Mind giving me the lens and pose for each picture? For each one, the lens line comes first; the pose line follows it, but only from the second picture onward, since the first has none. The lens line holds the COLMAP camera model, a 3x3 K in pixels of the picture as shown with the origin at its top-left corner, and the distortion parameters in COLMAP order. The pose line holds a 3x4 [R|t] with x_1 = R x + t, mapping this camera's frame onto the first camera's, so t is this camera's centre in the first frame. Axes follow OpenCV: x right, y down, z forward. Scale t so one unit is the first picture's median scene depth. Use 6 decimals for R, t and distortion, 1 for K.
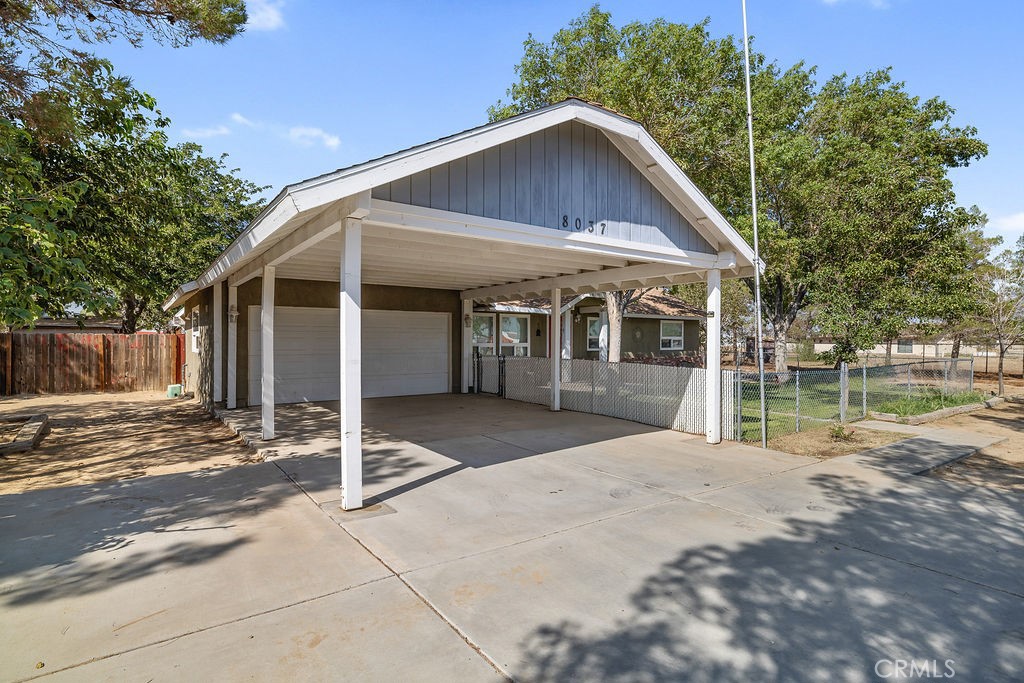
lens RADIAL K [[514.2, 0, 512.0], [0, 514.2, 341.5], [0, 0, 1]] dist [0.001637, -0.000035]
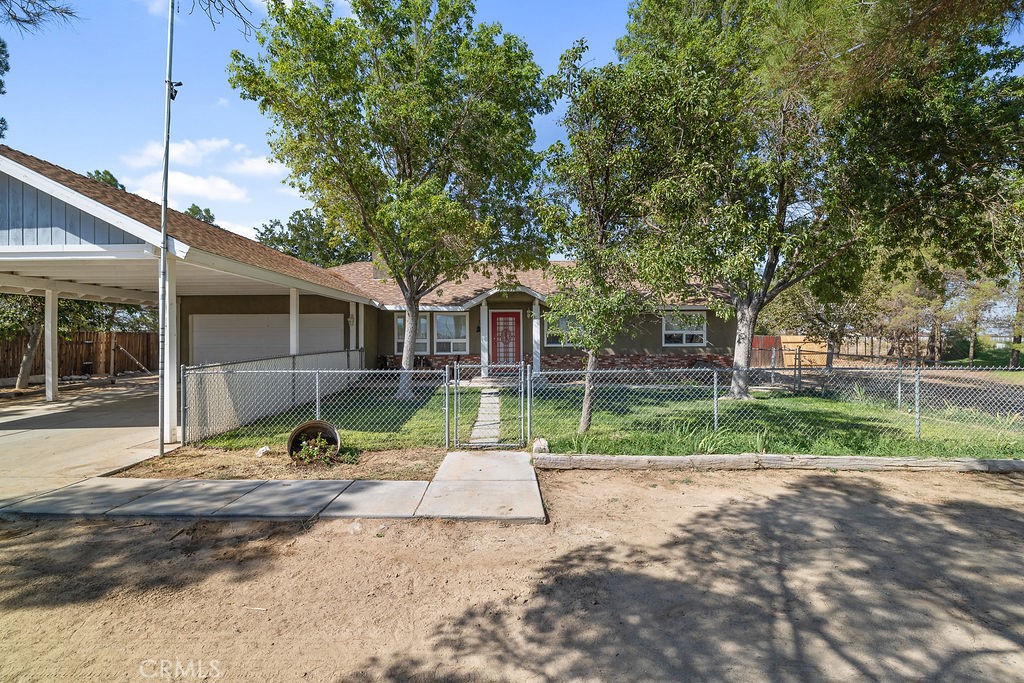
lens RADIAL K [[432.4, 0, 511.7], [0, 432.4, 336.2], [0, 0, 1]] dist [0.001738, -0.000156]
pose [[0.810470, -0.011236, -0.585673, 2.359181], [0.006642, 0.999928, -0.009992, 0.025000], [0.585743, 0.004208, 0.810486, 1.249057]]
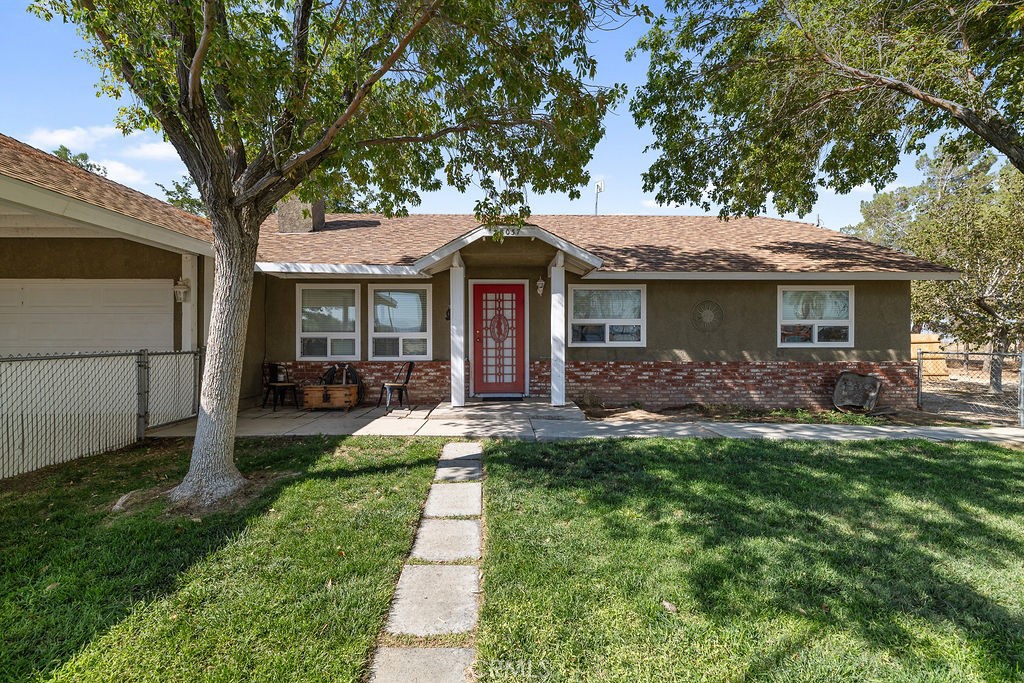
lens RADIAL K [[432.4, 0, 511.7], [0, 432.4, 336.2], [0, 0, 1]] dist [0.001738, -0.000156]
pose [[0.822972, -0.006264, -0.568048, 1.461171], [0.002431, 0.999969, -0.007504, 0.040812], [0.568077, 0.004794, 0.822962, 2.440650]]
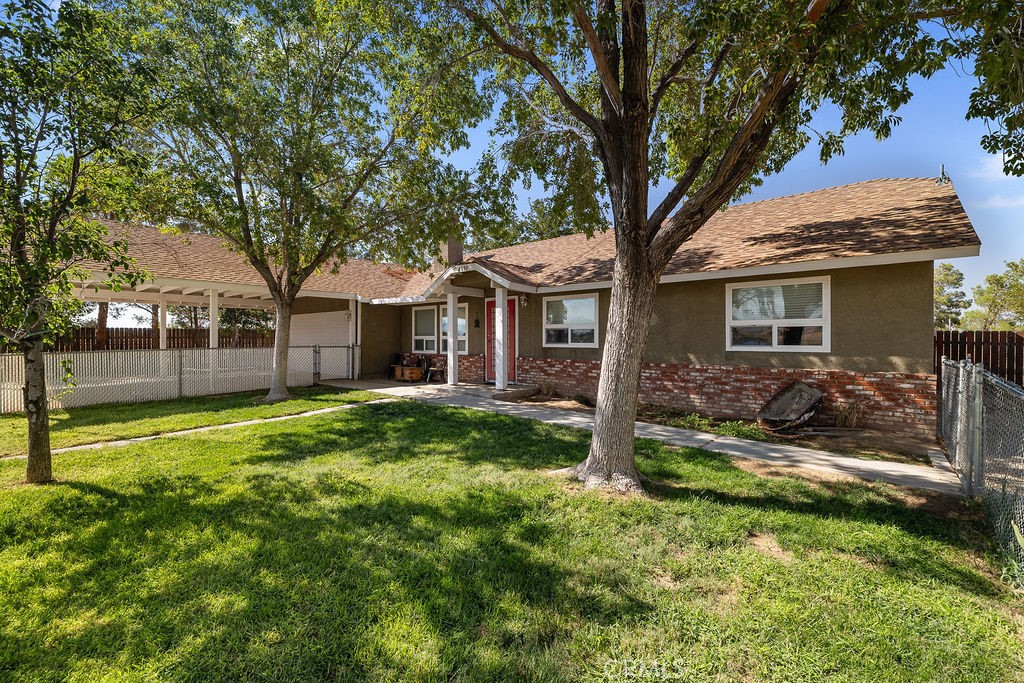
lens RADIAL K [[432.4, 0, 511.7], [0, 432.4, 336.2], [0, 0, 1]] dist [0.001738, -0.000156]
pose [[0.232733, -0.010642, -0.972483, 2.840839], [-0.003403, 0.999925, -0.011757, 0.042766], [0.972535, 0.006046, 0.232679, 3.401631]]
